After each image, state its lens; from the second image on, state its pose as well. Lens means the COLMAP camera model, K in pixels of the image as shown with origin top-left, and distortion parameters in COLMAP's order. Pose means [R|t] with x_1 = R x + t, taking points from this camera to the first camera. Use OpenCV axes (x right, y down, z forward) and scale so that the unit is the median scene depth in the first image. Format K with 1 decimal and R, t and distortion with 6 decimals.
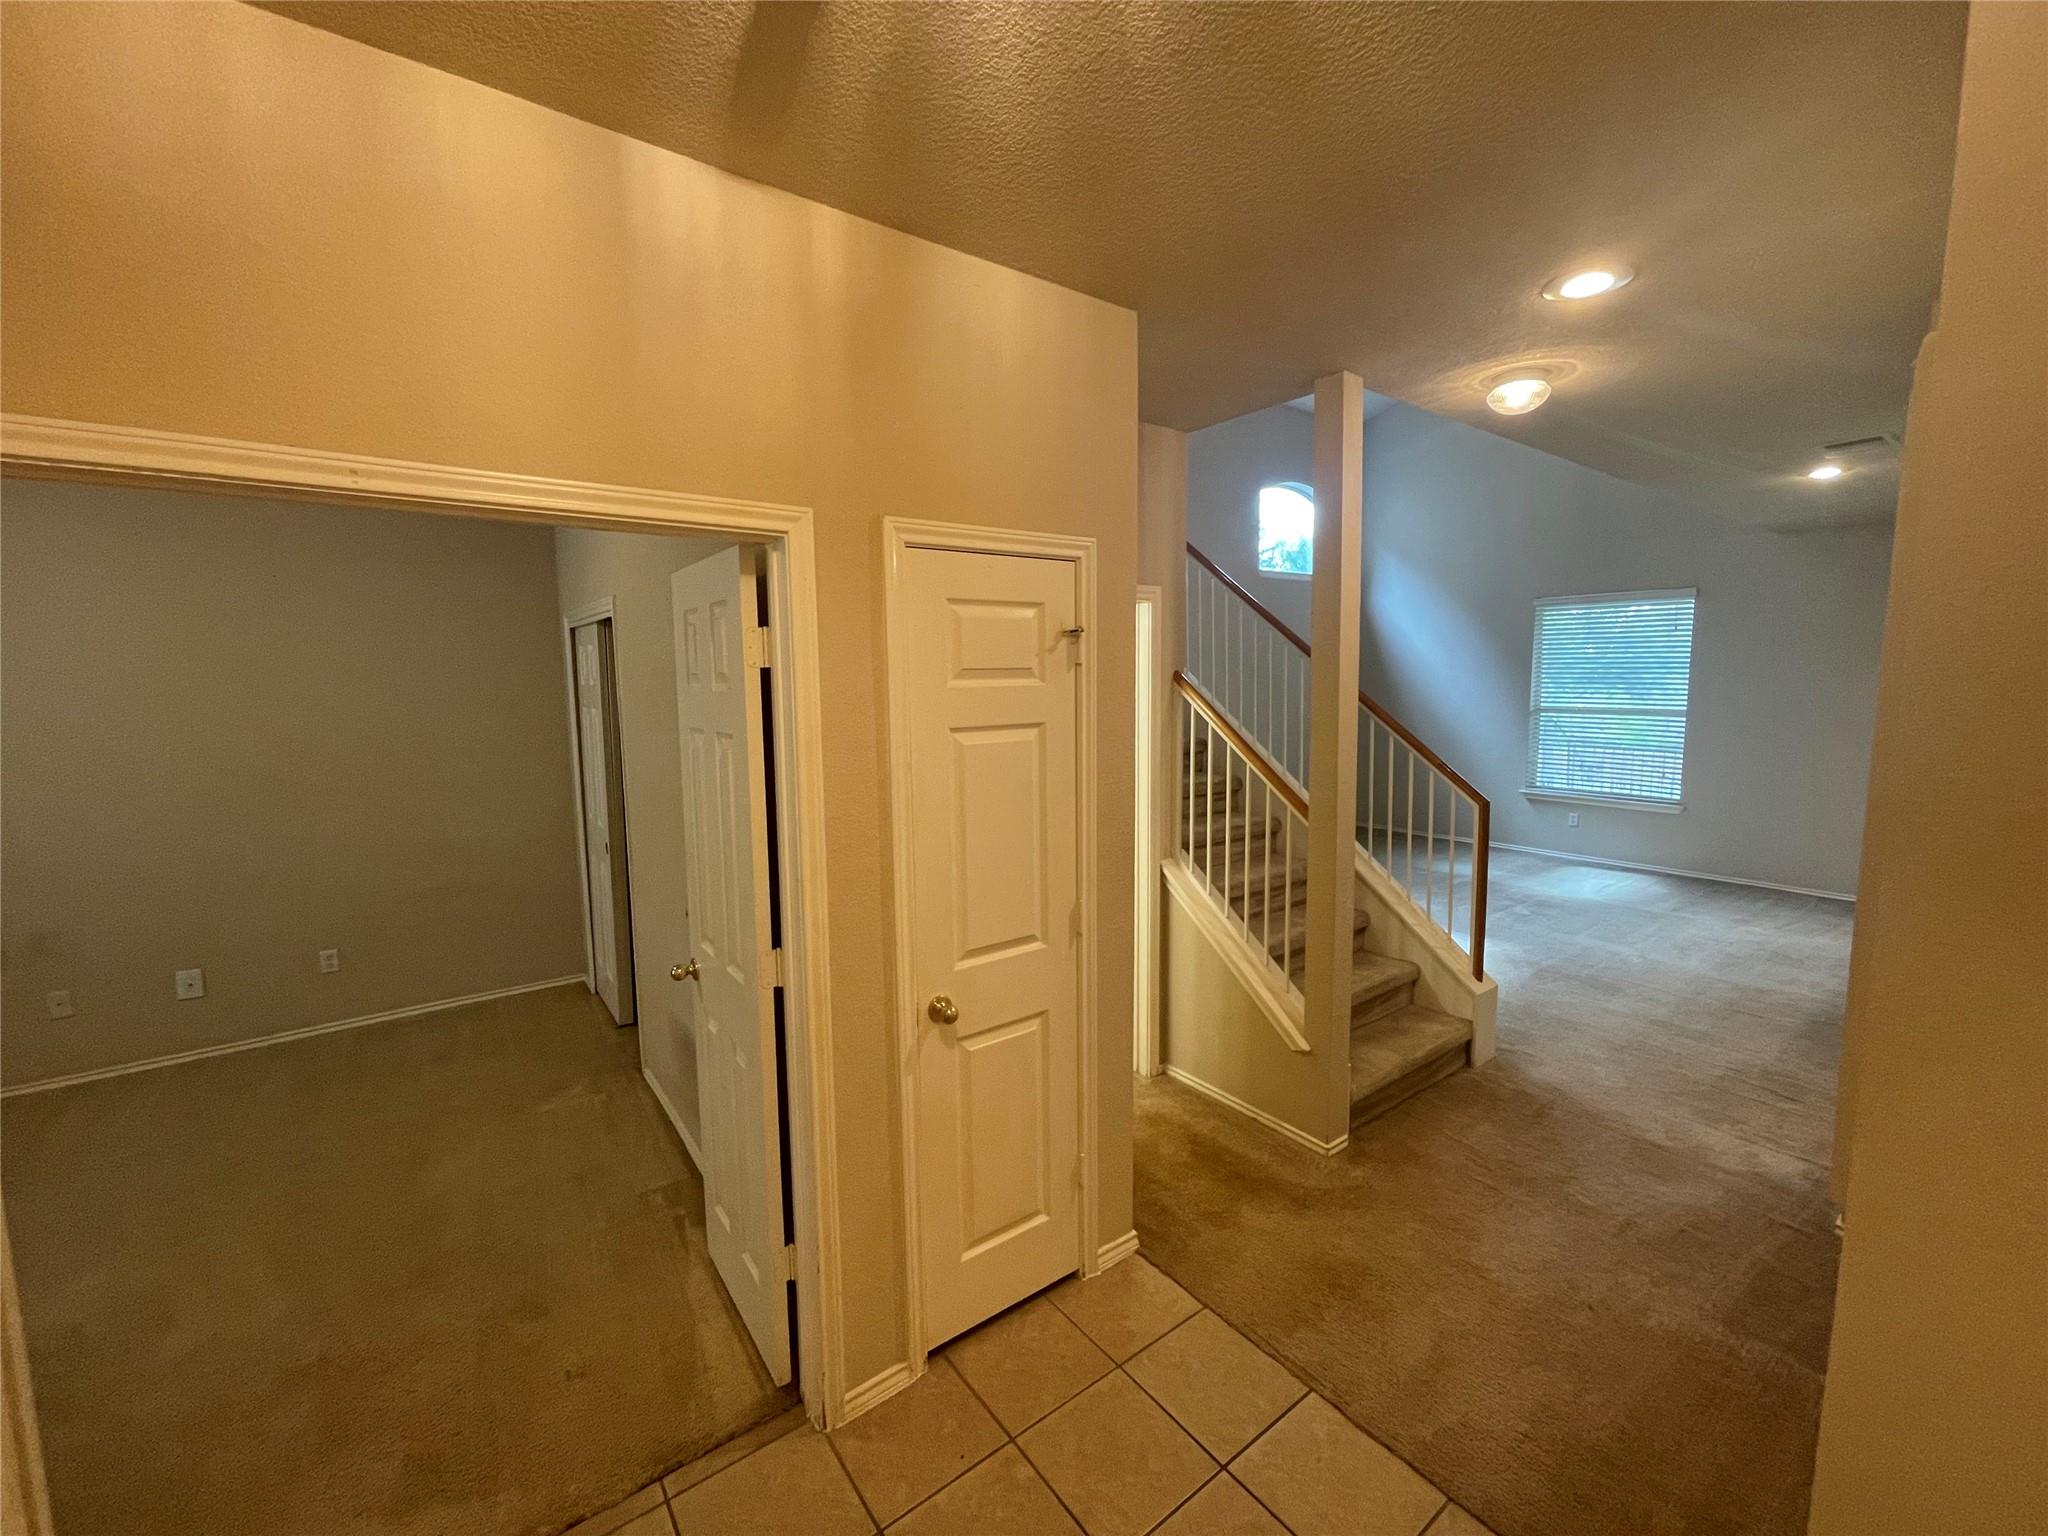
lens RADIAL K [[836.8, 0, 1018.2], [0, 836.8, 764.7], [0, 0, 1]] dist [0.000026, 0.000042]
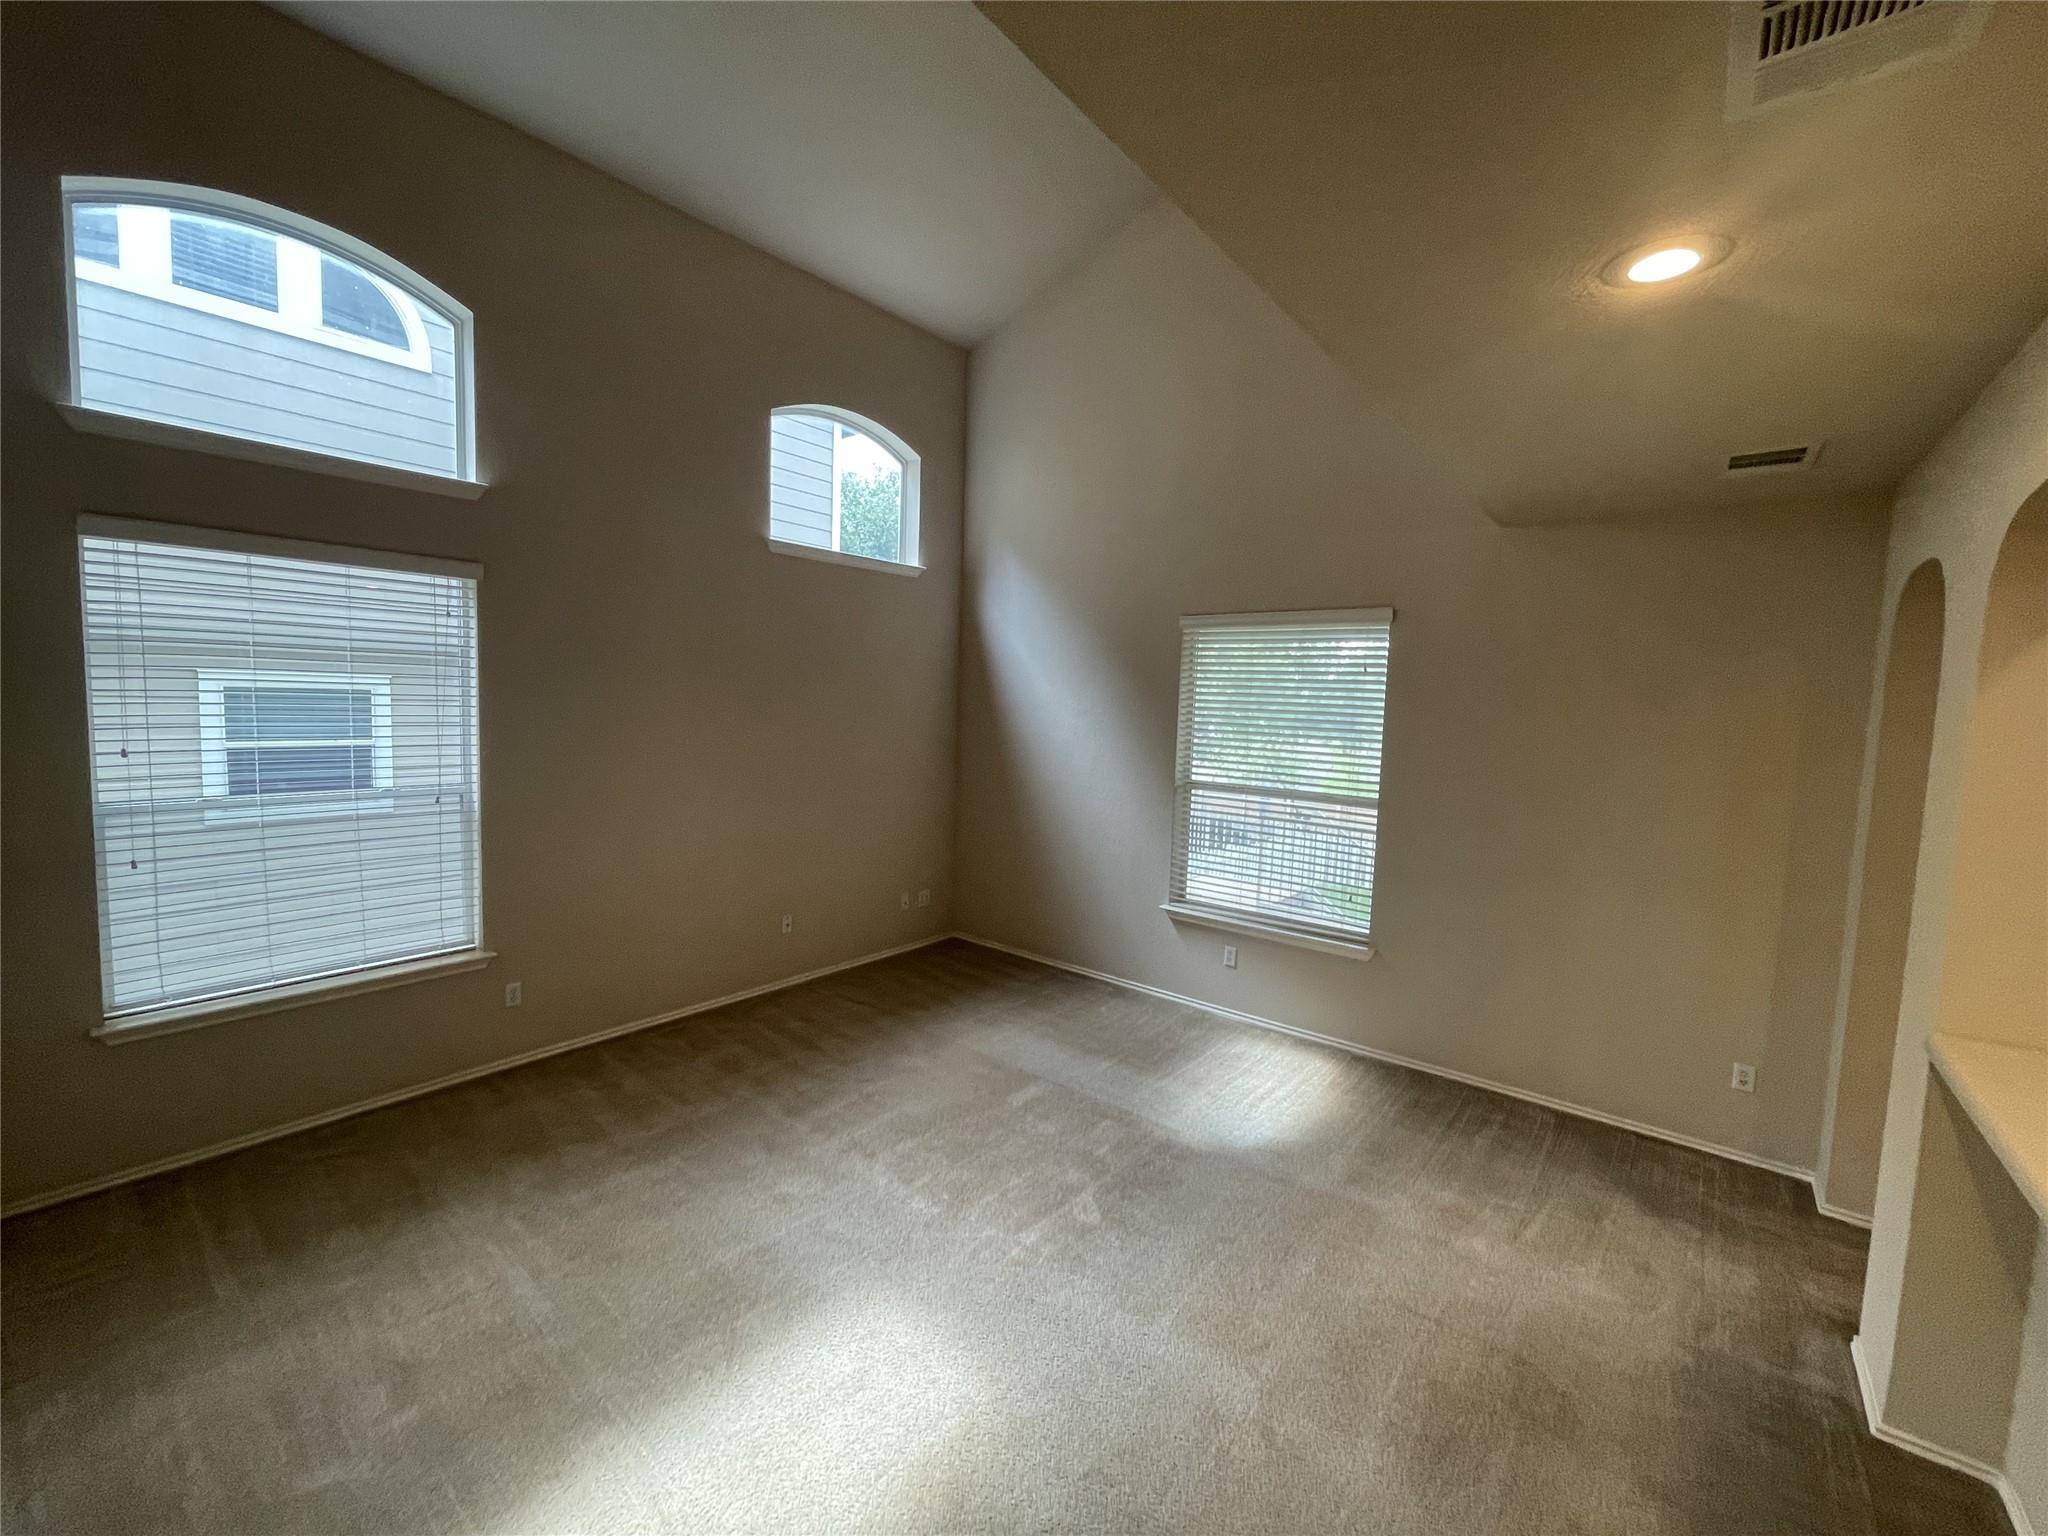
lens RADIAL K [[836.8, 0, 1018.2], [0, 836.8, 764.7], [0, 0, 1]] dist [0.000026, 0.000042]
pose [[0.969331, 0.021490, 0.244818, 0.360896], [-0.015158, 0.999501, -0.027721, -0.066503], [-0.245292, 0.023160, 0.969173, 0.430740]]
